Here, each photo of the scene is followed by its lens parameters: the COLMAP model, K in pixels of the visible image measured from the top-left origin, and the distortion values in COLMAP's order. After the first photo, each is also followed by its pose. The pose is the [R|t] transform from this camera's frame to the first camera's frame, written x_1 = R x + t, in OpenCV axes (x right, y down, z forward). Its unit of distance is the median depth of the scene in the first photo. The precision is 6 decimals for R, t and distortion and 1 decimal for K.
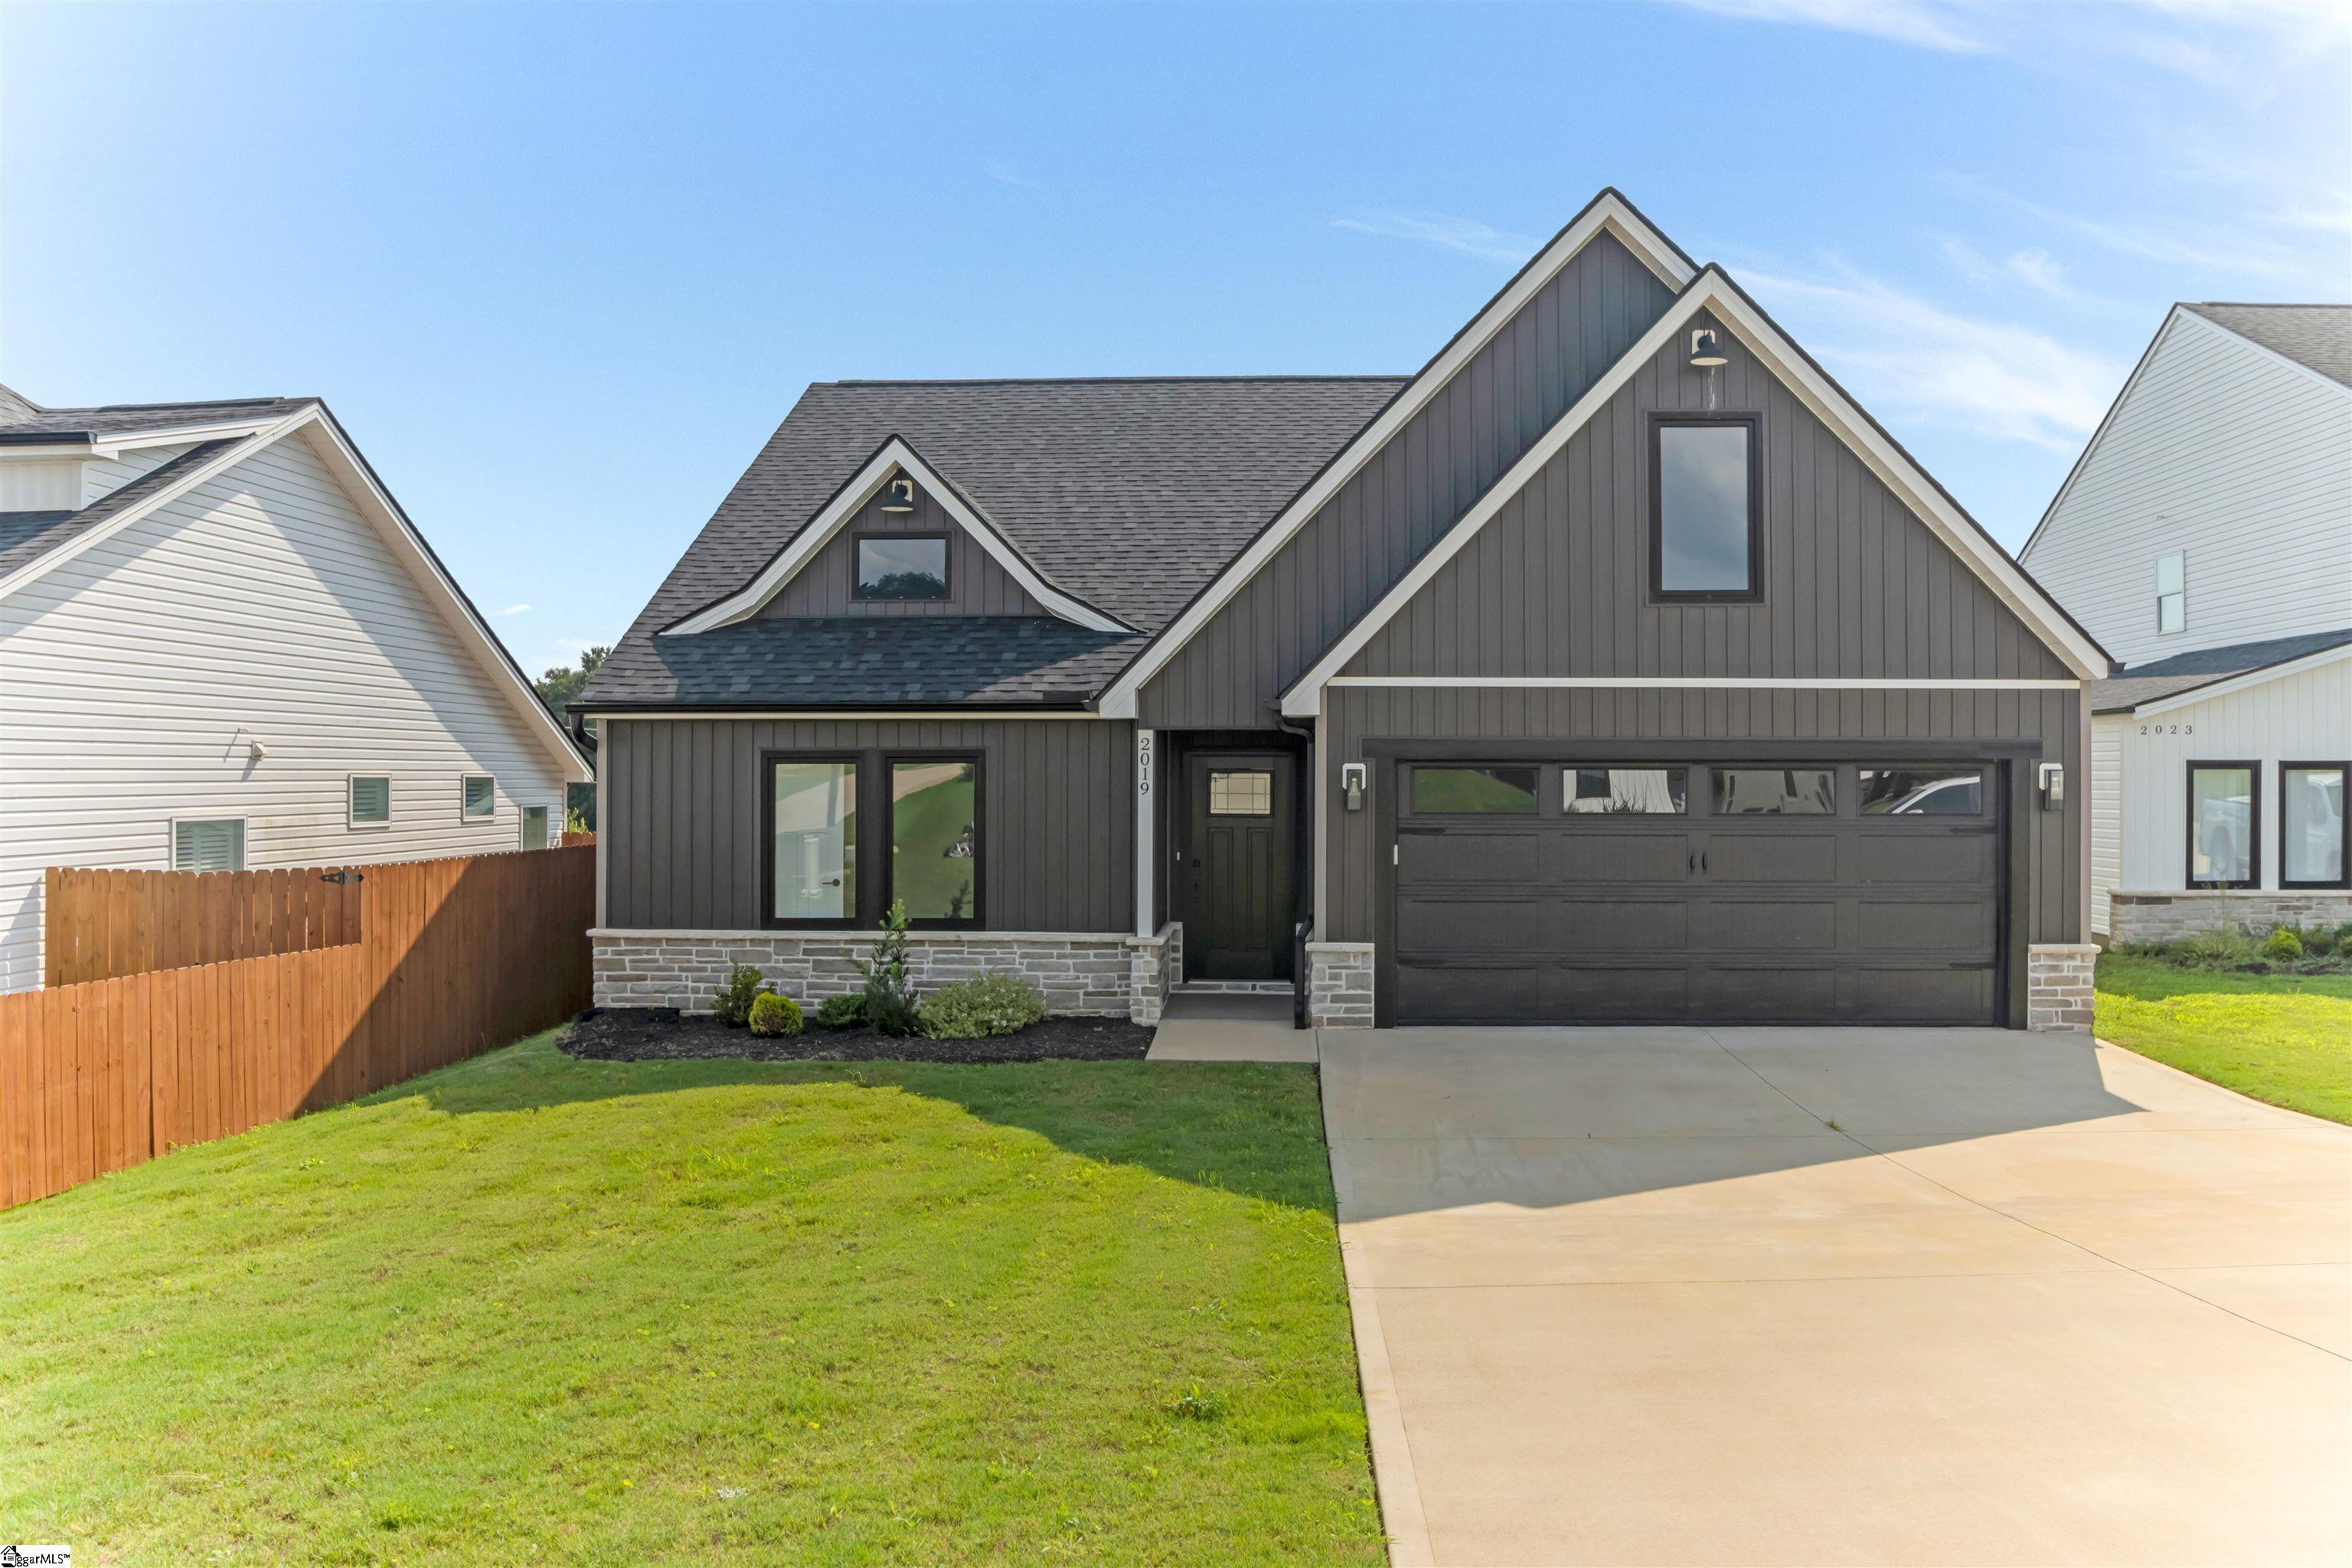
lens RADIAL K [[1787.4, 0, 1169.6], [0, 1787.4, 779.6], [0, 0, 1]] dist [-0.005713, -0.001679]
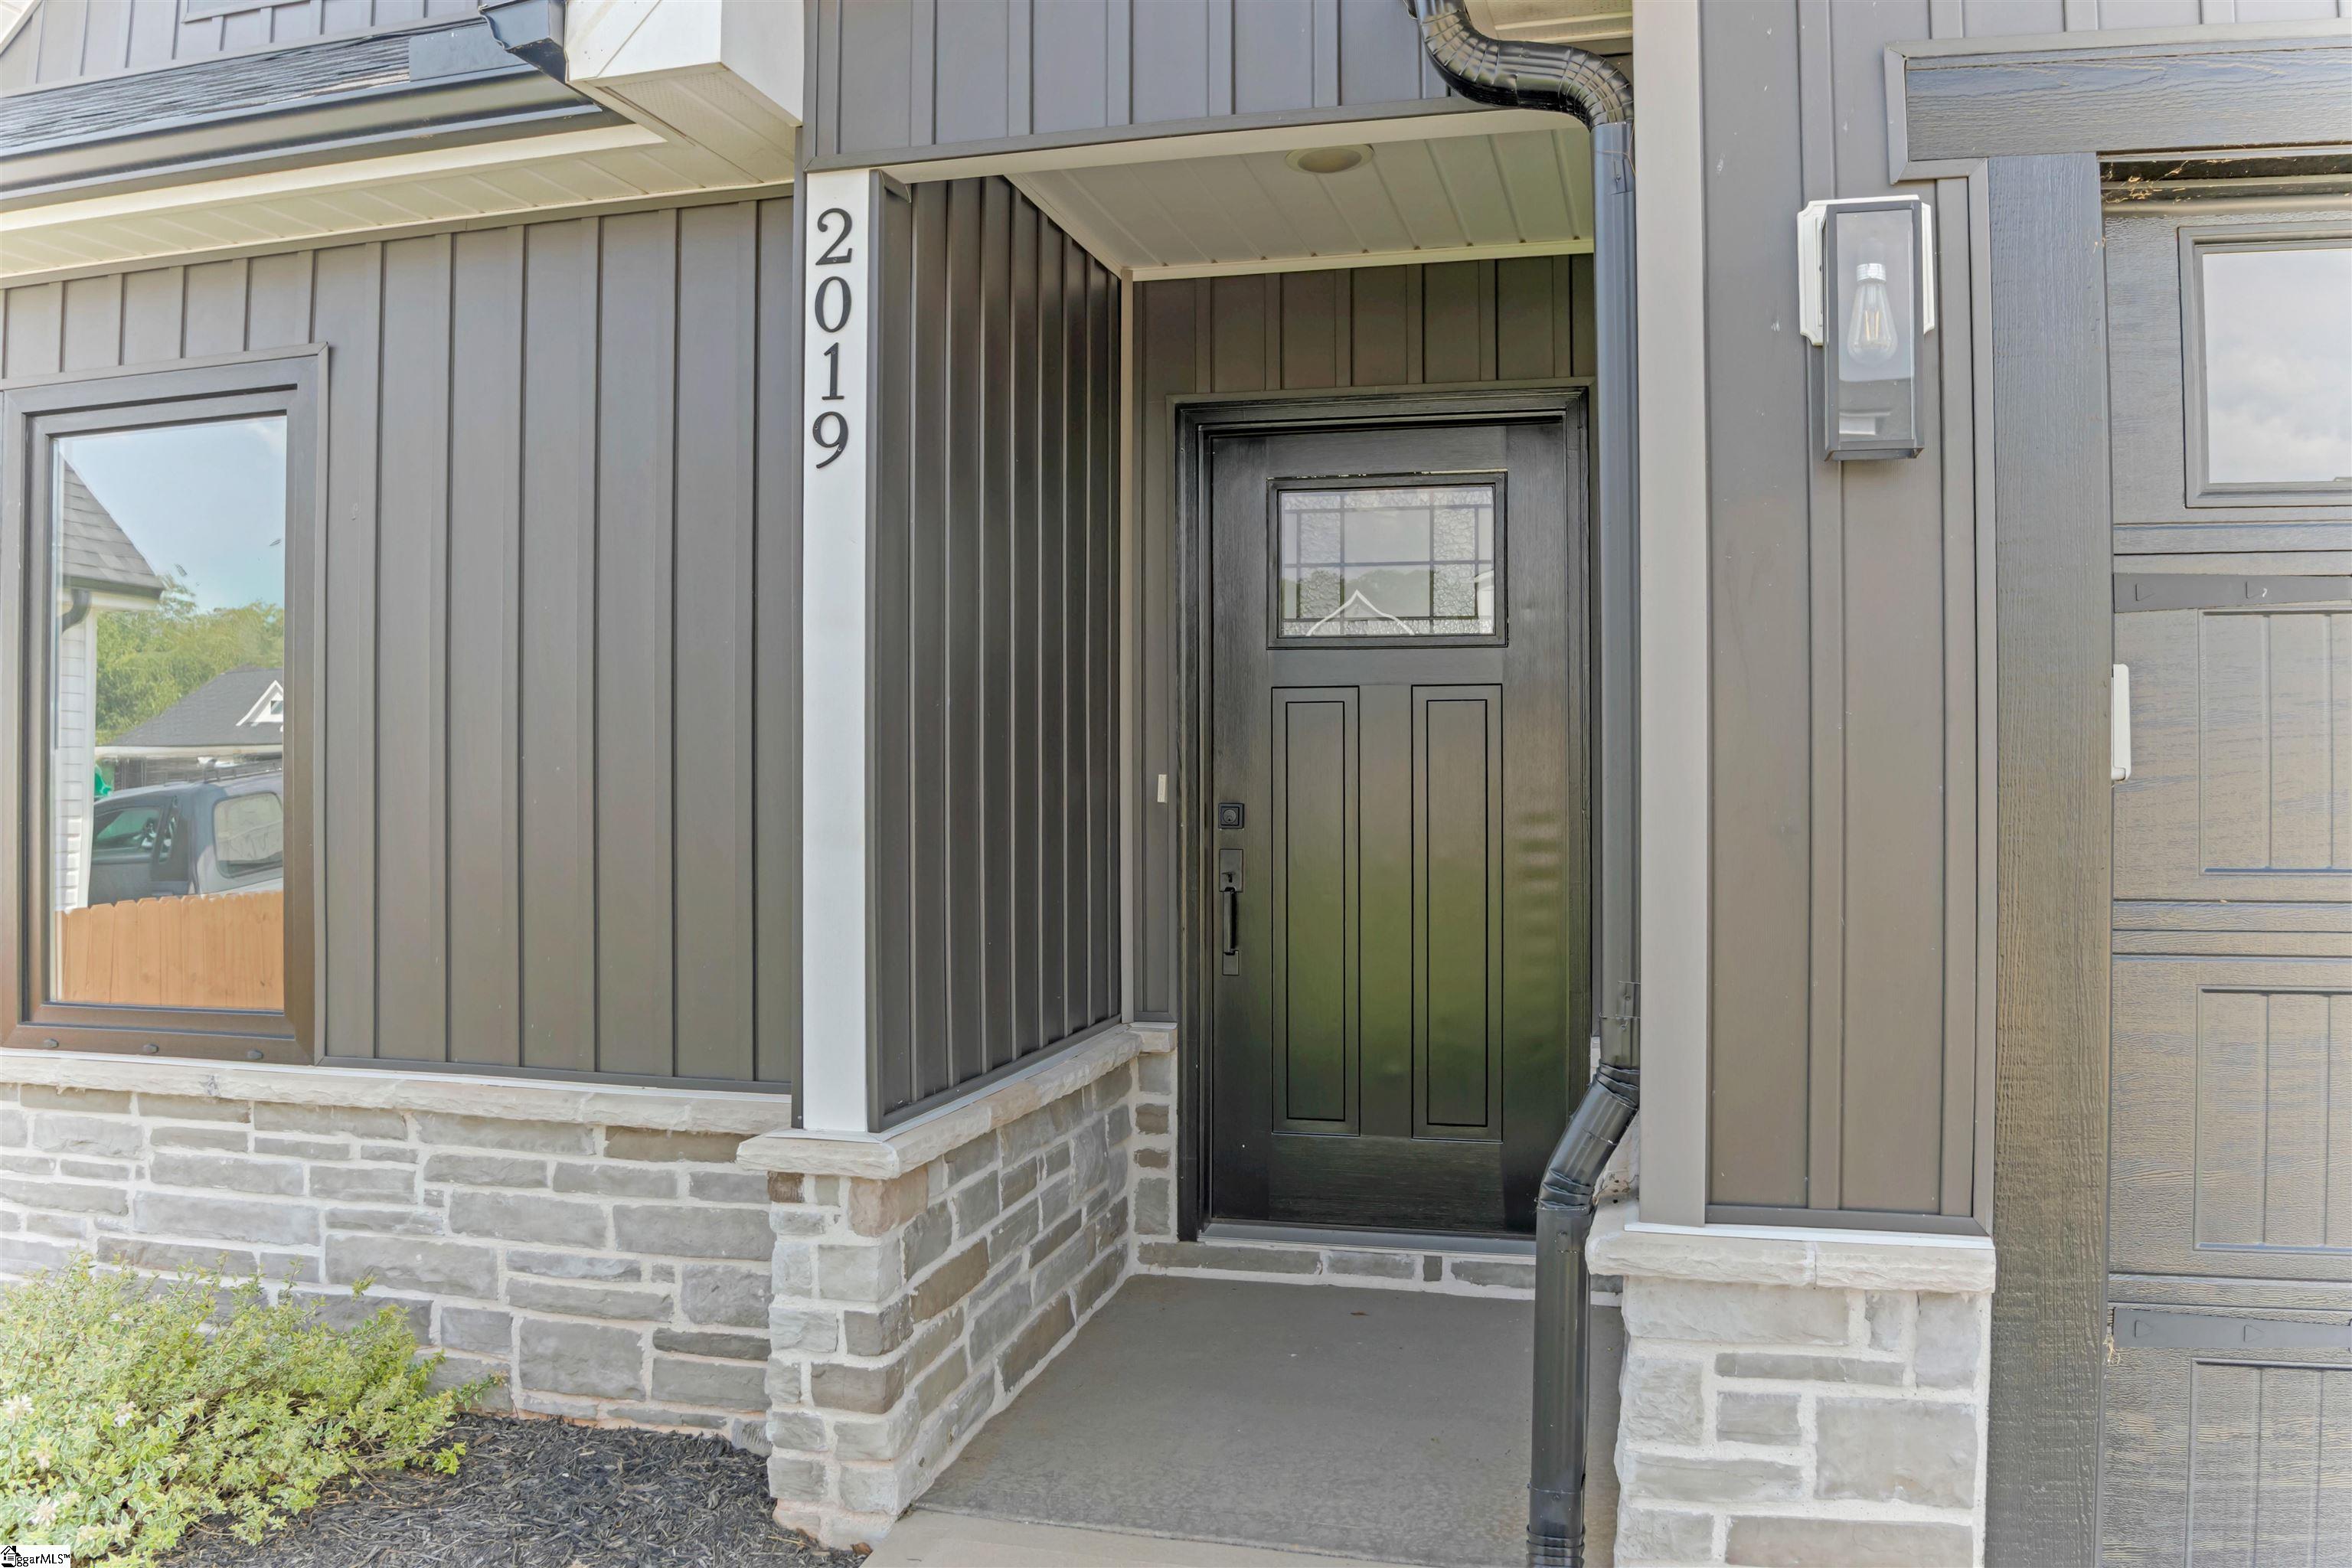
lens RADIAL K [[1787.4, 0, 1182.7], [0, 1787.4, 789.3], [0, 0, 1]] dist [-0.005713, -0.001679]
pose [[0.980373, 0.001186, -0.197150, 0.068413], [-0.000982, 0.999999, 0.001133, 0.045410], [0.197151, -0.000918, 0.980373, 0.778995]]
